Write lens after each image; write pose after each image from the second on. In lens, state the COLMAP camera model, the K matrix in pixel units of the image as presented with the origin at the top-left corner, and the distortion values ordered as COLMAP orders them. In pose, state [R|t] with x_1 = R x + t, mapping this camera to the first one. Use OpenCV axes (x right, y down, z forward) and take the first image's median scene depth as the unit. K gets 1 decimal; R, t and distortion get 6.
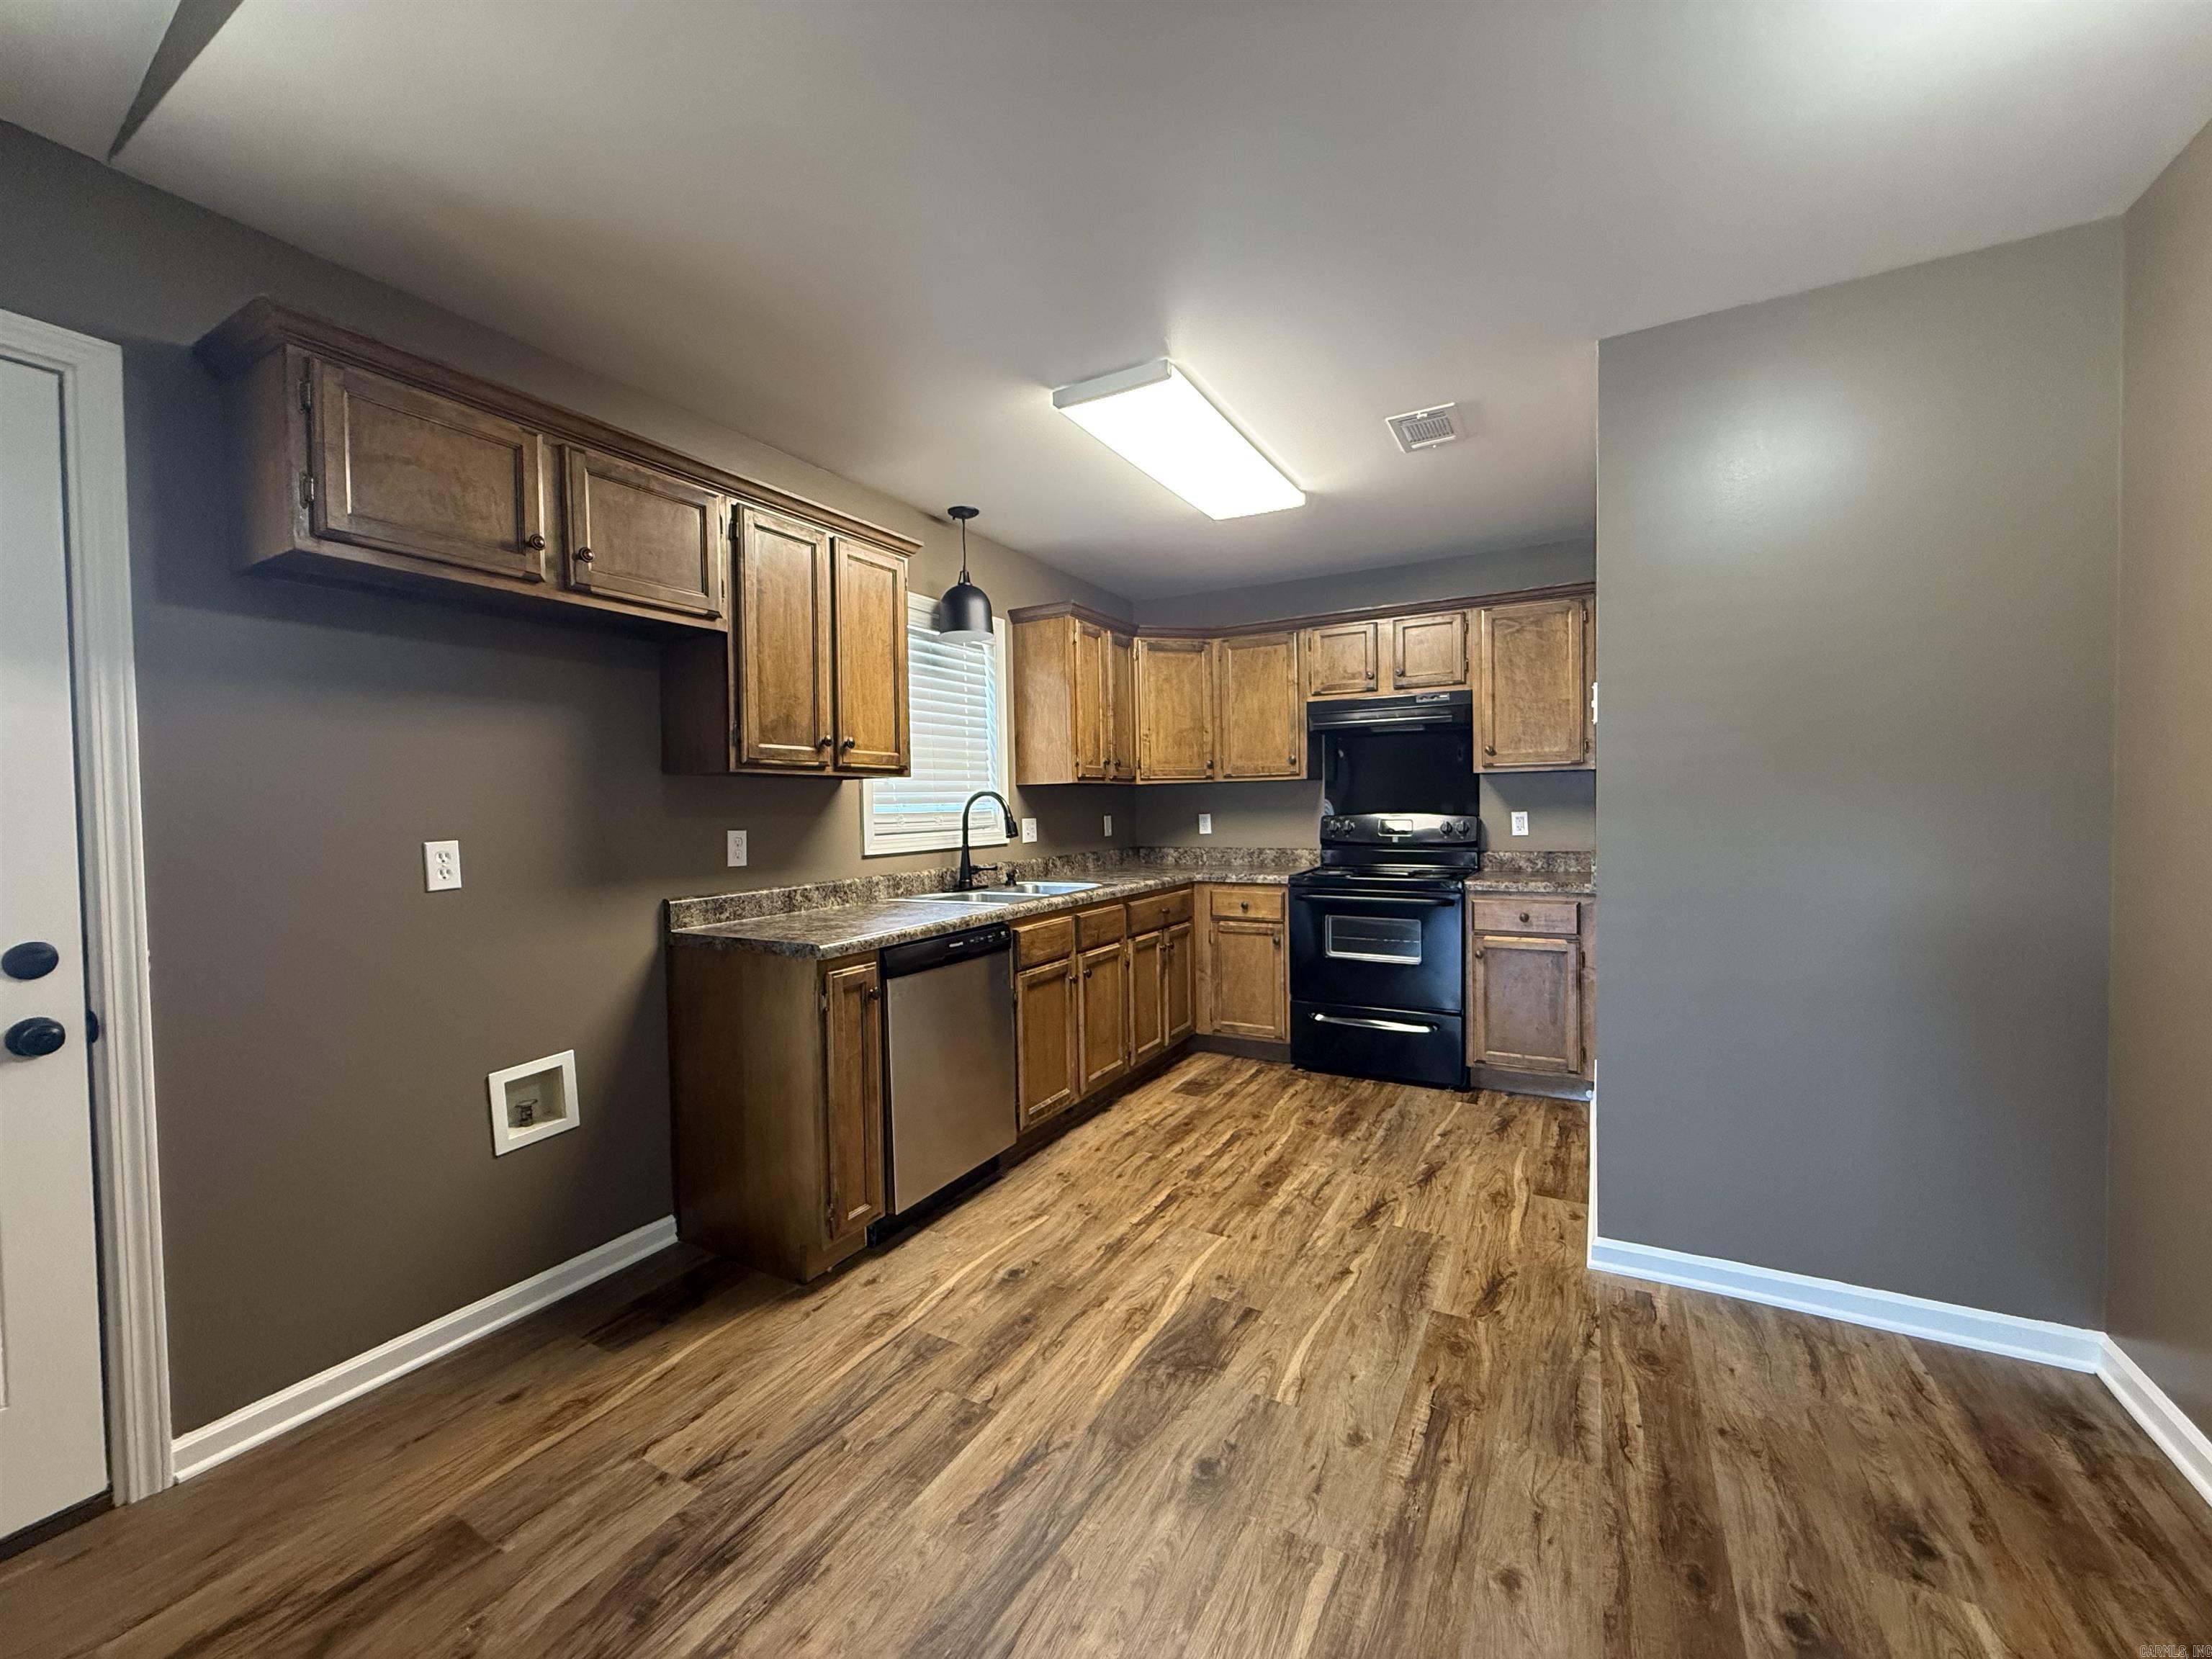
lens RADIAL K [[888.3, 0, 1106.0], [0, 888.3, 829.5], [0, 0, 1]] dist [-0.001255, -0.000326]
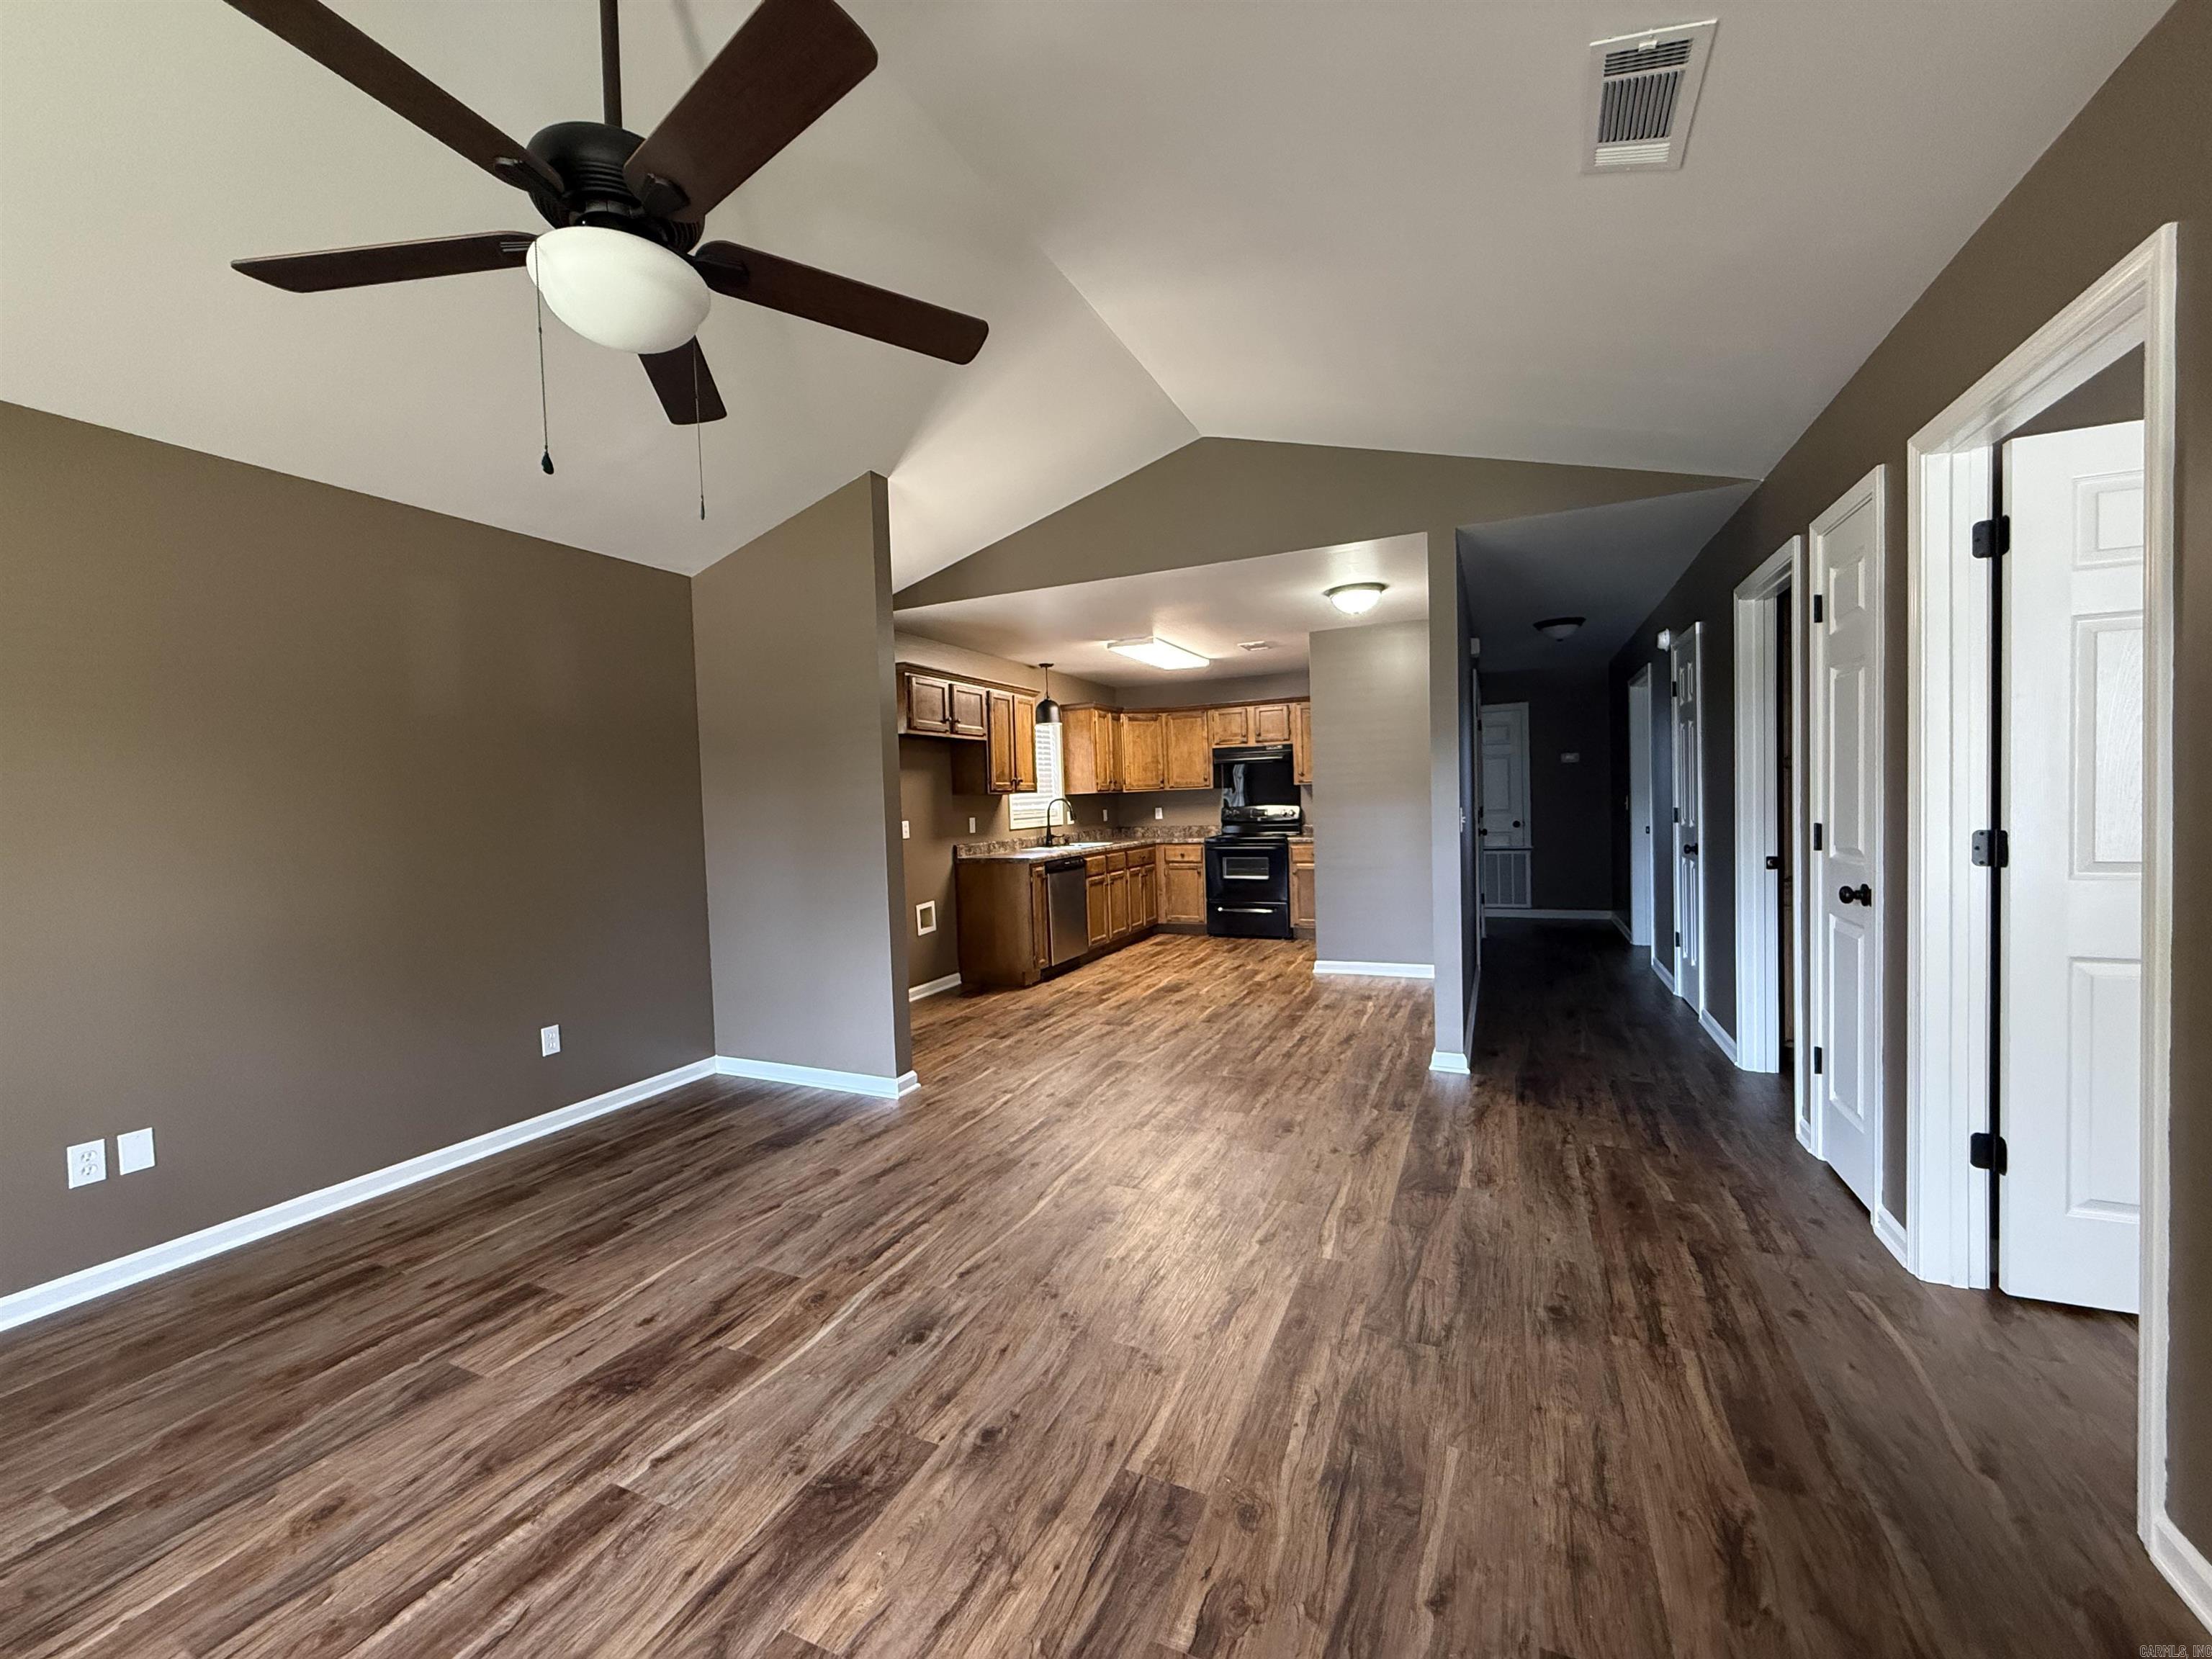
lens RADIAL K [[888.3, 0, 1106.0], [0, 888.3, 829.5], [0, 0, 1]] dist [-0.001255, -0.000326]
pose [[0.996437, -0.019291, 0.082106, -0.194150], [0.018953, 0.999808, 0.004892, 0.021323], [-0.082185, -0.003318, 0.996612, -1.062503]]
